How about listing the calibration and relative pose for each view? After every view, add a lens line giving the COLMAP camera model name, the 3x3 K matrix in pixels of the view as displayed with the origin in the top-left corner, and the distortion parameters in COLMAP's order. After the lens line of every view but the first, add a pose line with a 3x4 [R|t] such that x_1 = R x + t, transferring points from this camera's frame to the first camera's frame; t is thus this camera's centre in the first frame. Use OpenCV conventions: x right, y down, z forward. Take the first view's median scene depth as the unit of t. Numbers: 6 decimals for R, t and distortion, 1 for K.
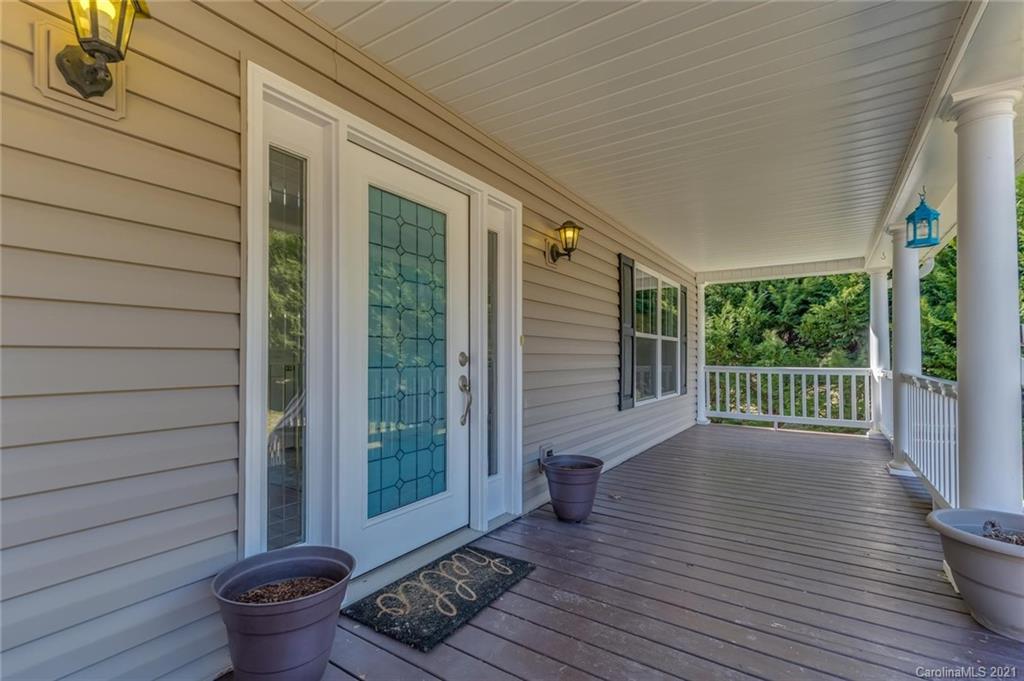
lens RADIAL K [[443.6, 0, 478.7], [0, 443.6, 355.7], [0, 0, 1]] dist [0.002553, -0.000326]
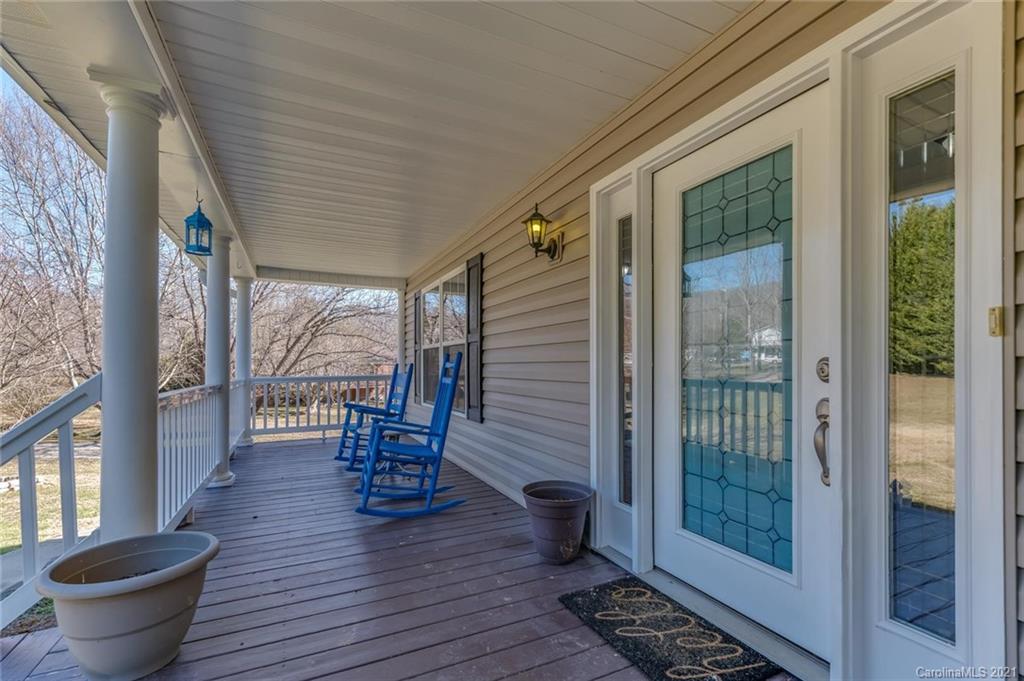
lens RADIAL K [[446.6, 0, 506.1], [0, 446.6, 364.2], [0, 0, 1]] dist [-0.003072, -0.000873]
pose [[-0.458197, 0.001869, -0.888849, 0.796249], [0.007491, 0.999970, -0.001759, -0.002715], [0.888819, -0.007464, -0.458197, 1.071240]]
